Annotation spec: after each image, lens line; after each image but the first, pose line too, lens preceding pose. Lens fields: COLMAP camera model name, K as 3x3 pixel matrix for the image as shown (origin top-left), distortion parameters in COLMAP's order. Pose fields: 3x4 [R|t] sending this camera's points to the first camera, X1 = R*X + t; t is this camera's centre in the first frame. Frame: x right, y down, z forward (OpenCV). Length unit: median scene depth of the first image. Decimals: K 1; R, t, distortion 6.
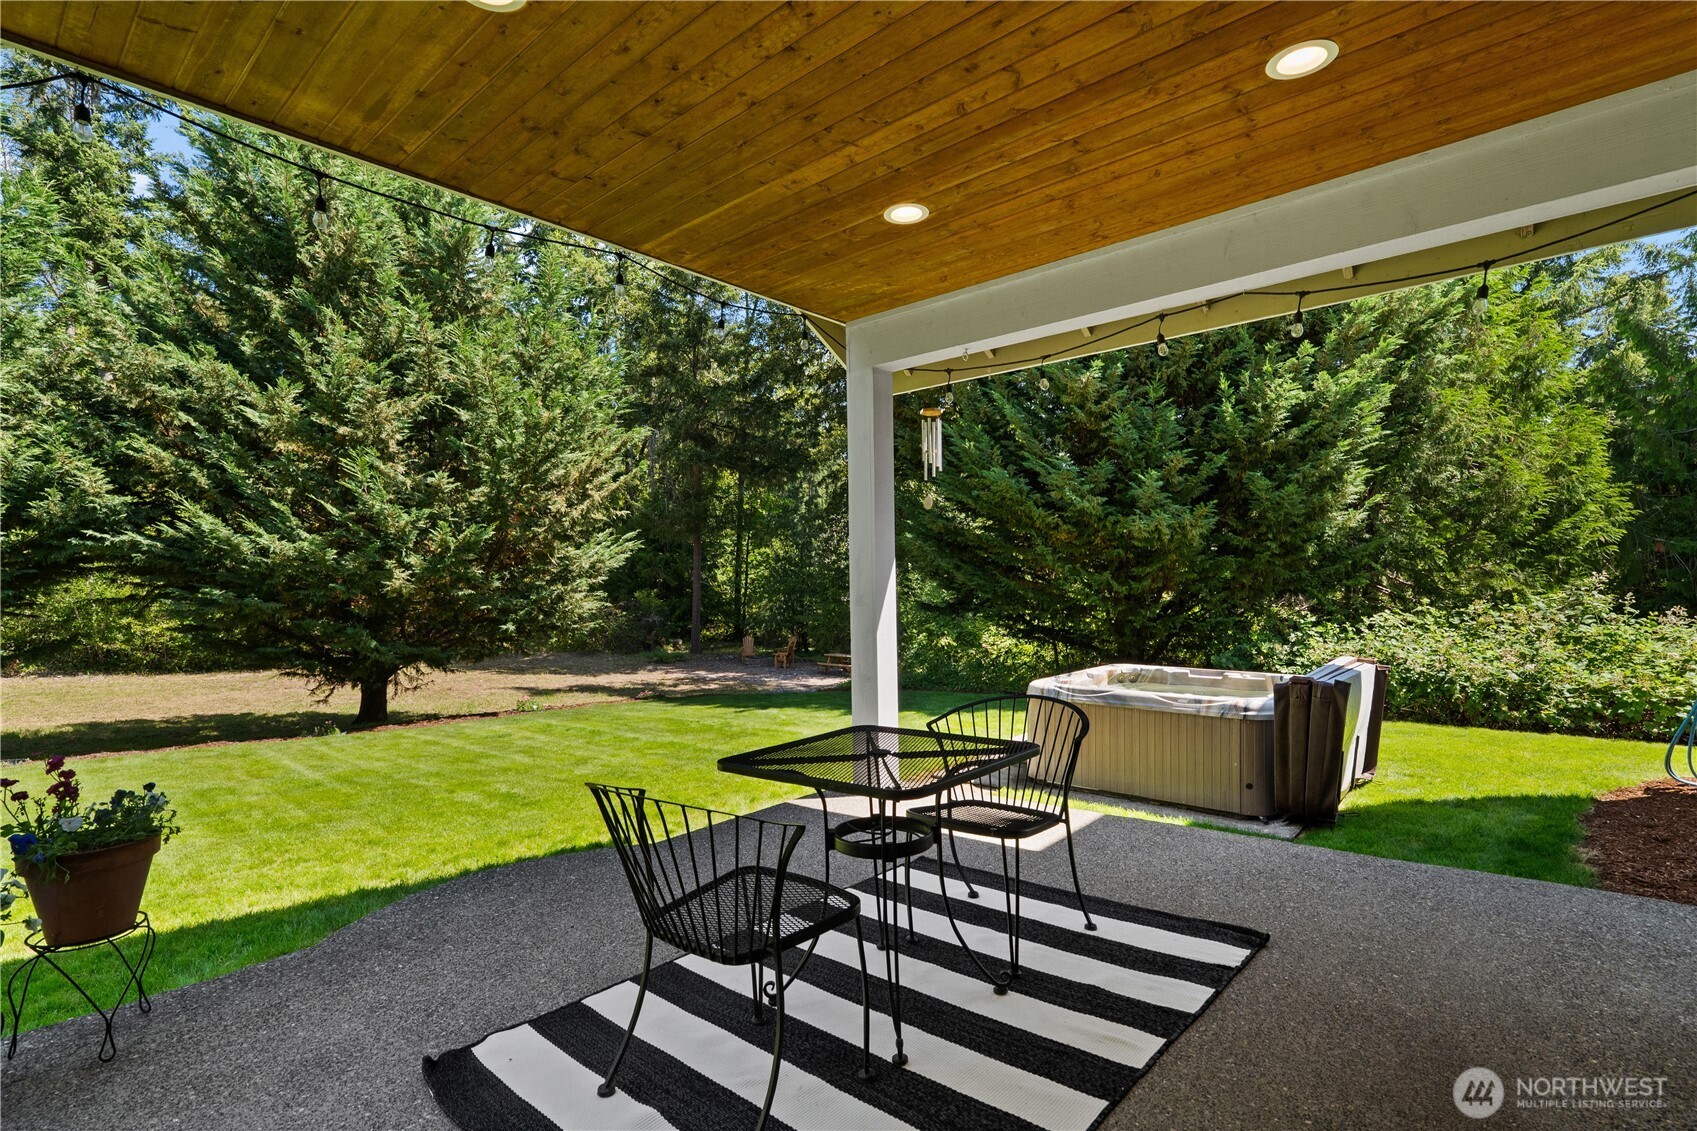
lens RADIAL K [[840.4, 0, 877.1], [0, 840.4, 590.3], [0, 0, 1]] dist [-0.000878, -0.000152]
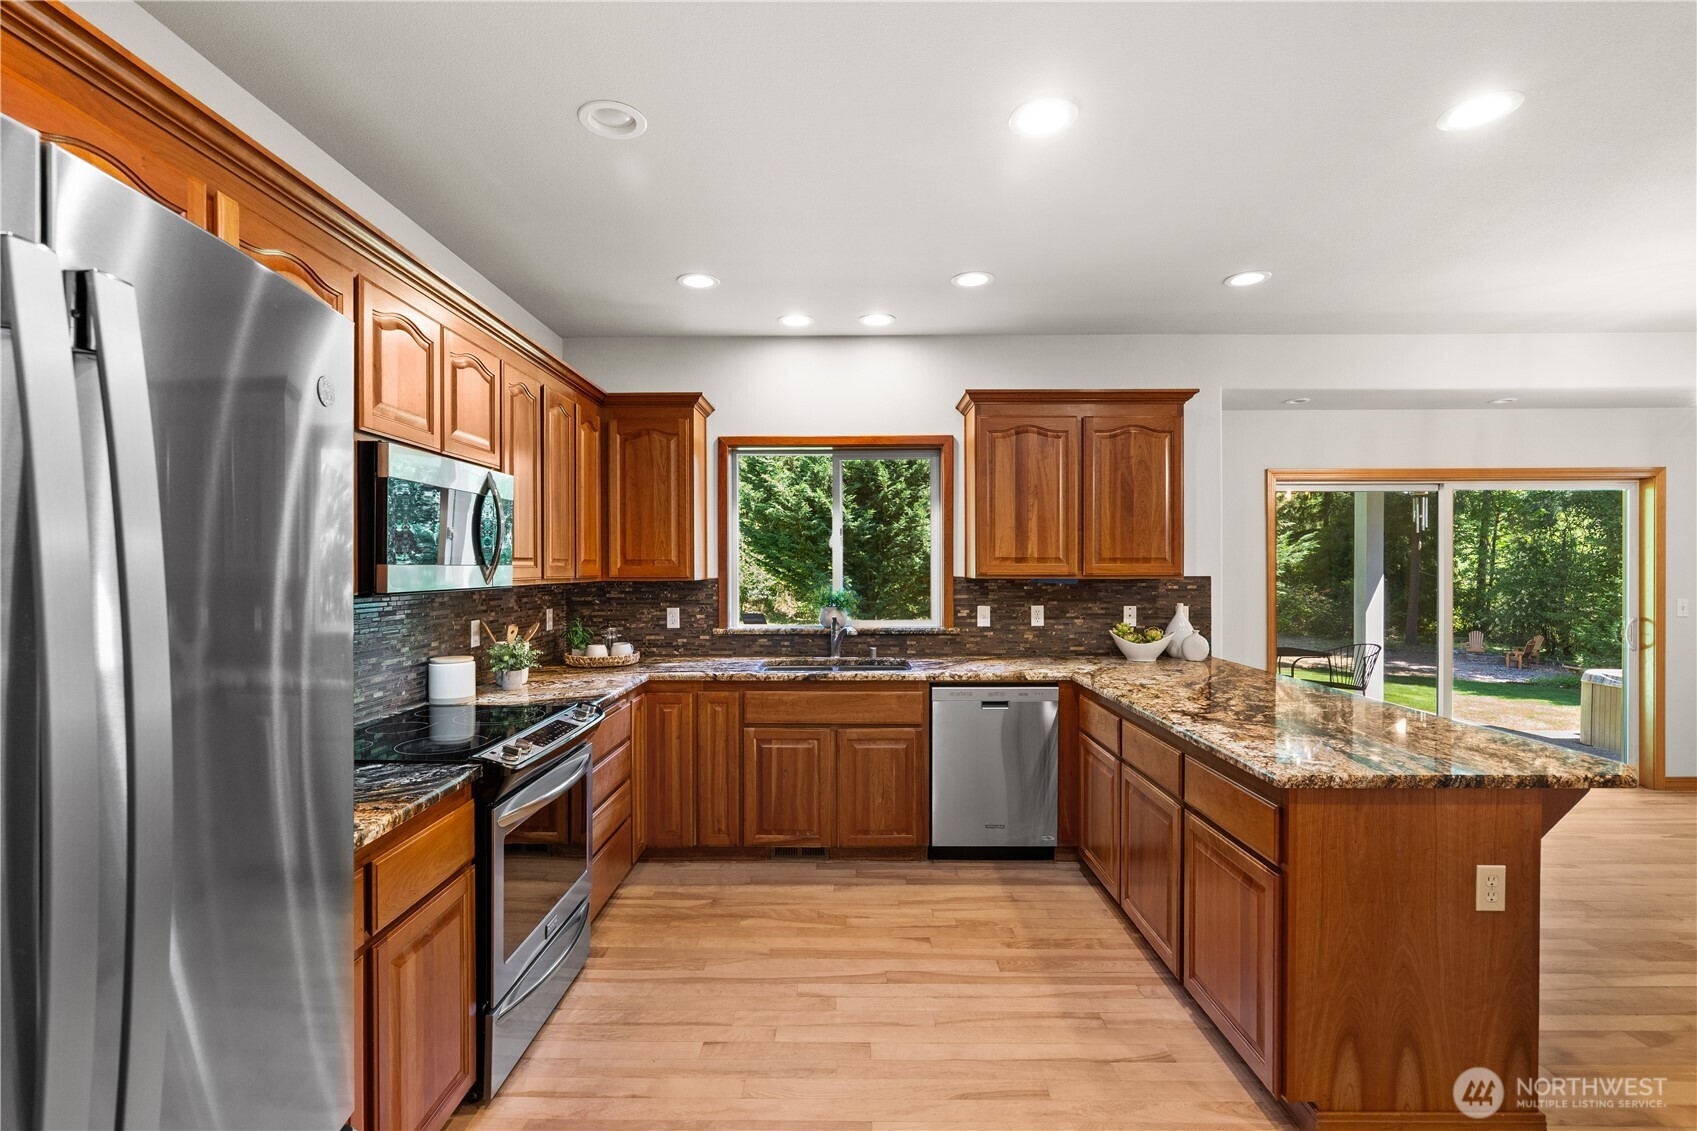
lens RADIAL K [[777.6, 0, 846.7], [0, 777.6, 571.2], [0, 0, 1]] dist [-0.010539, 0.003076]
pose [[0.654208, 0.017197, -0.756119, 0.196081], [-0.018805, 0.999802, 0.006469, -0.016986], [0.756080, 0.009987, 0.654402, -0.389633]]
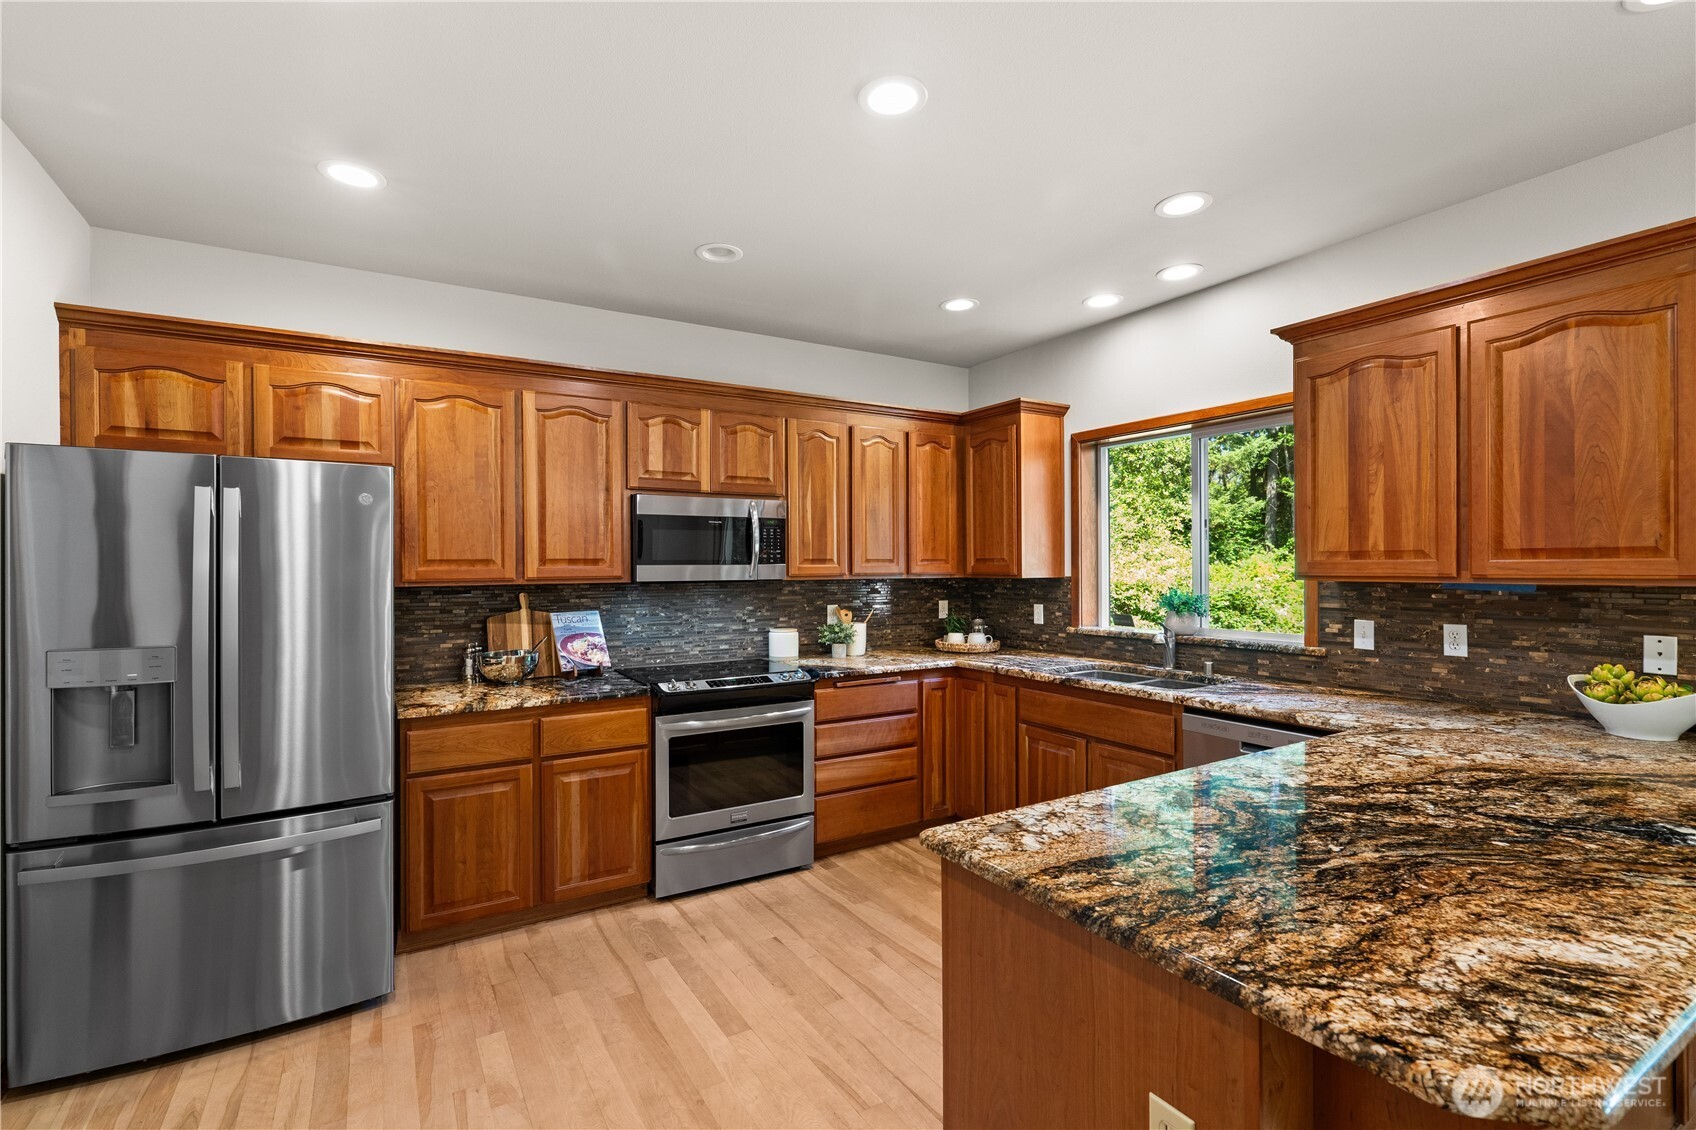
lens RADIAL K [[777.1, 0, 836.2], [0, 777.1, 570.7], [0, 0, 1]] dist [-0.010539, 0.003076]
pose [[-0.299758, 0.020032, -0.953805, 0.255259], [-0.006723, 0.999710, 0.023109, -0.020392], [0.953992, 0.013340, -0.299537, -0.202780]]
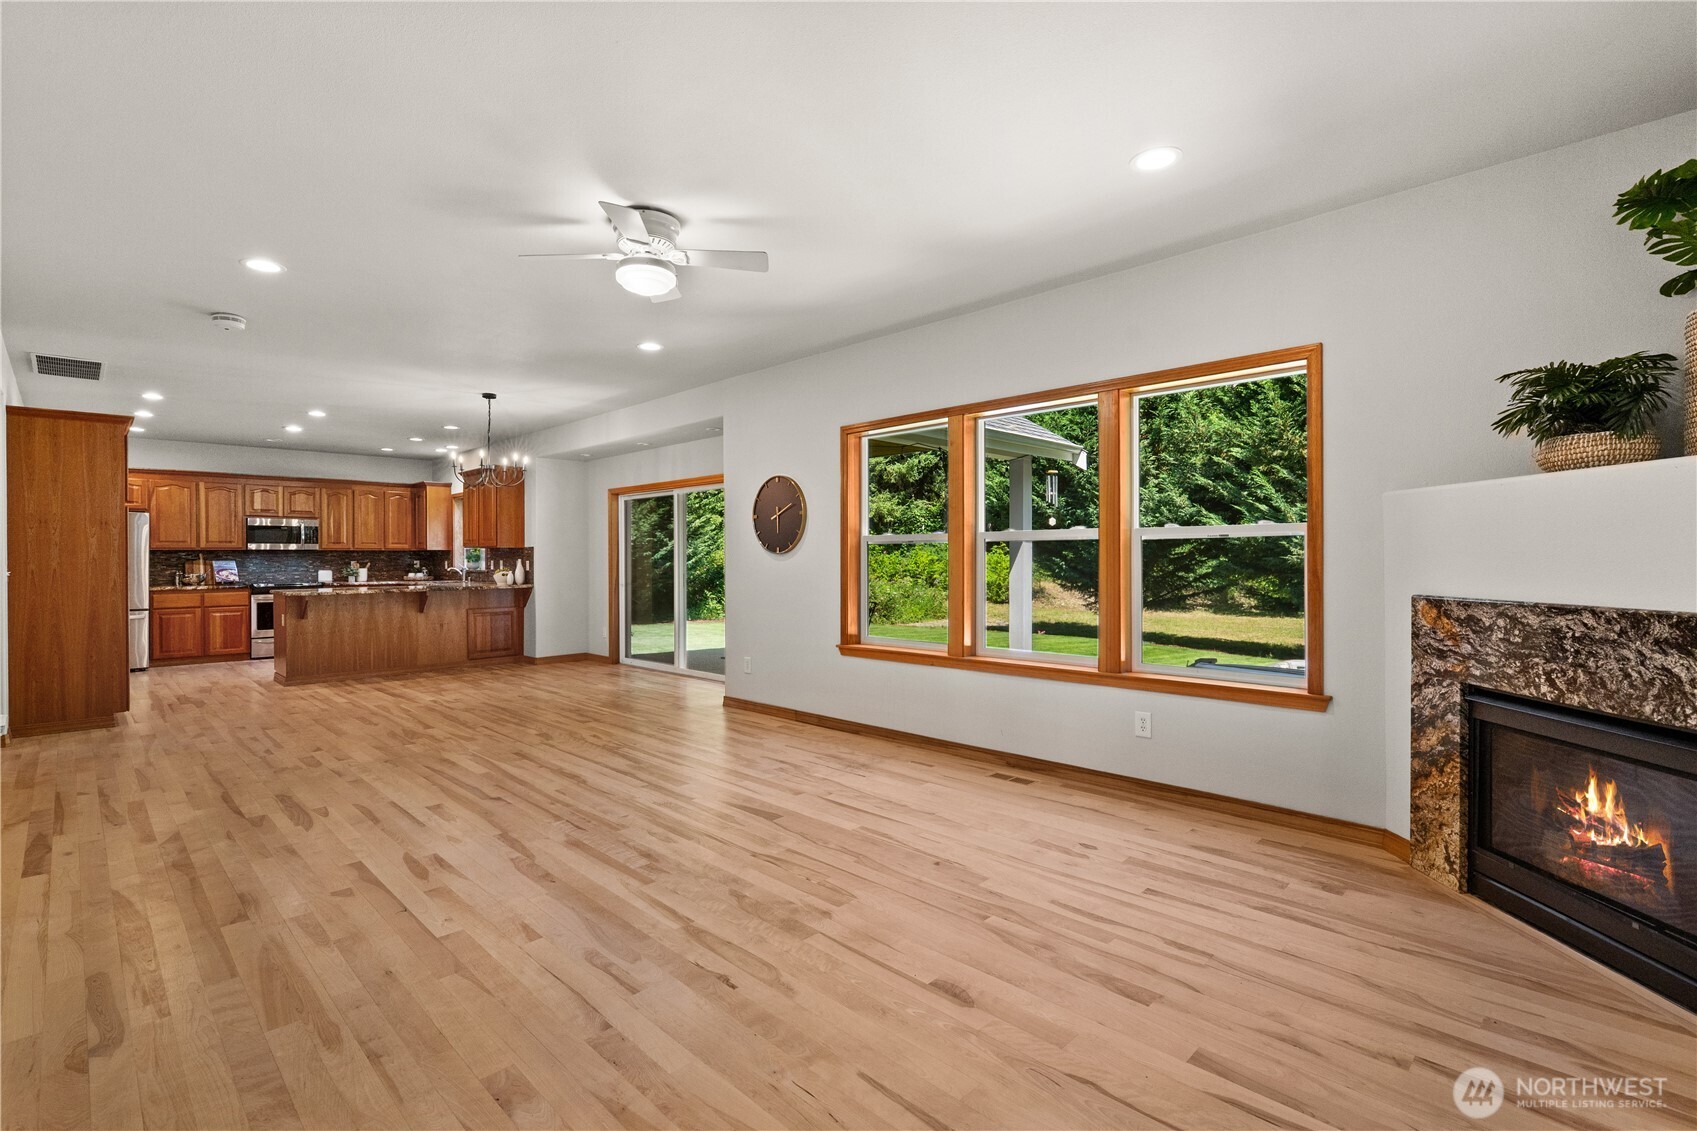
lens RADIAL K [[777.6, 0, 830.6], [0, 777.6, 562.0], [0, 0, 1]] dist [-0.010539, 0.003076]
pose [[-0.069581, 0.019367, -0.997388, 0.743961], [-0.010182, 0.999746, 0.020123, -0.018483], [0.997524, 0.011556, -0.069366, 0.282405]]
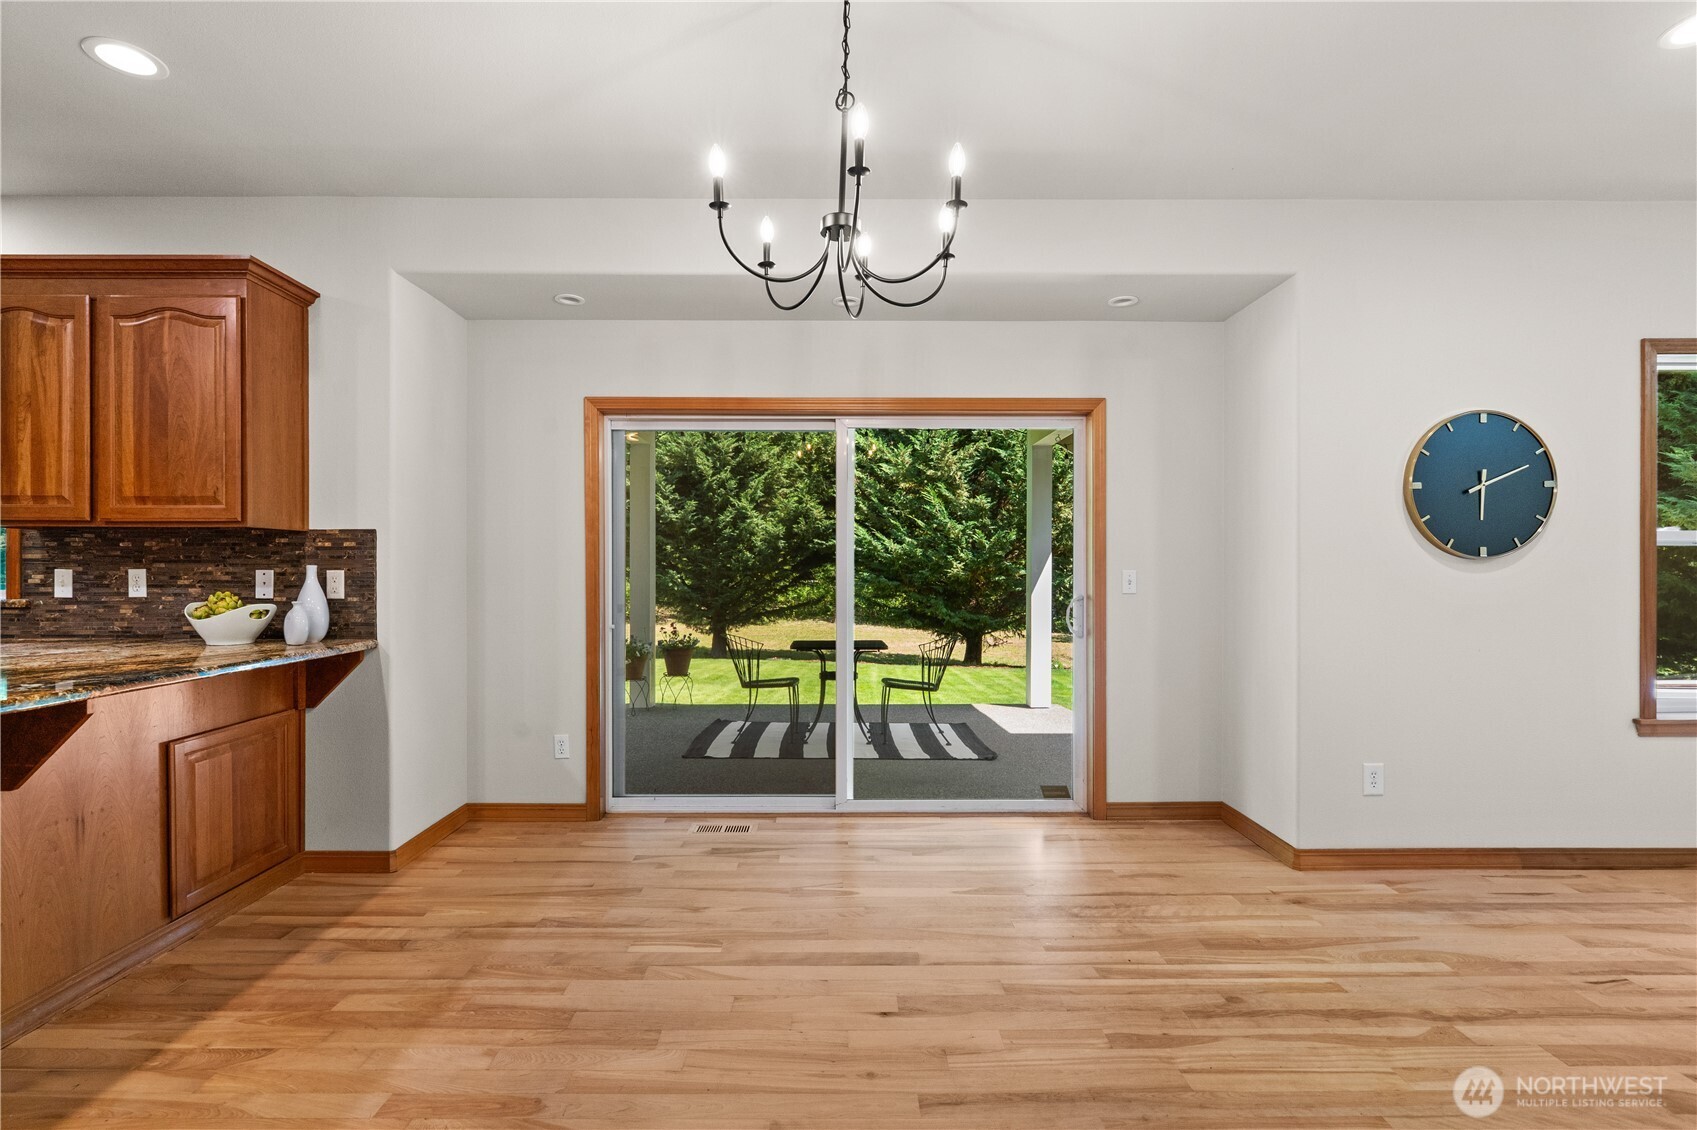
lens RADIAL K [[777.6, 0, 828.5], [0, 777.6, 571.5], [0, 0, 1]] dist [-0.010539, 0.003076]
pose [[0.662714, 0.016426, -0.748693, 0.325372], [-0.021872, 0.999757, 0.002574, -0.005782], [0.748553, 0.014670, 0.662912, -0.097768]]
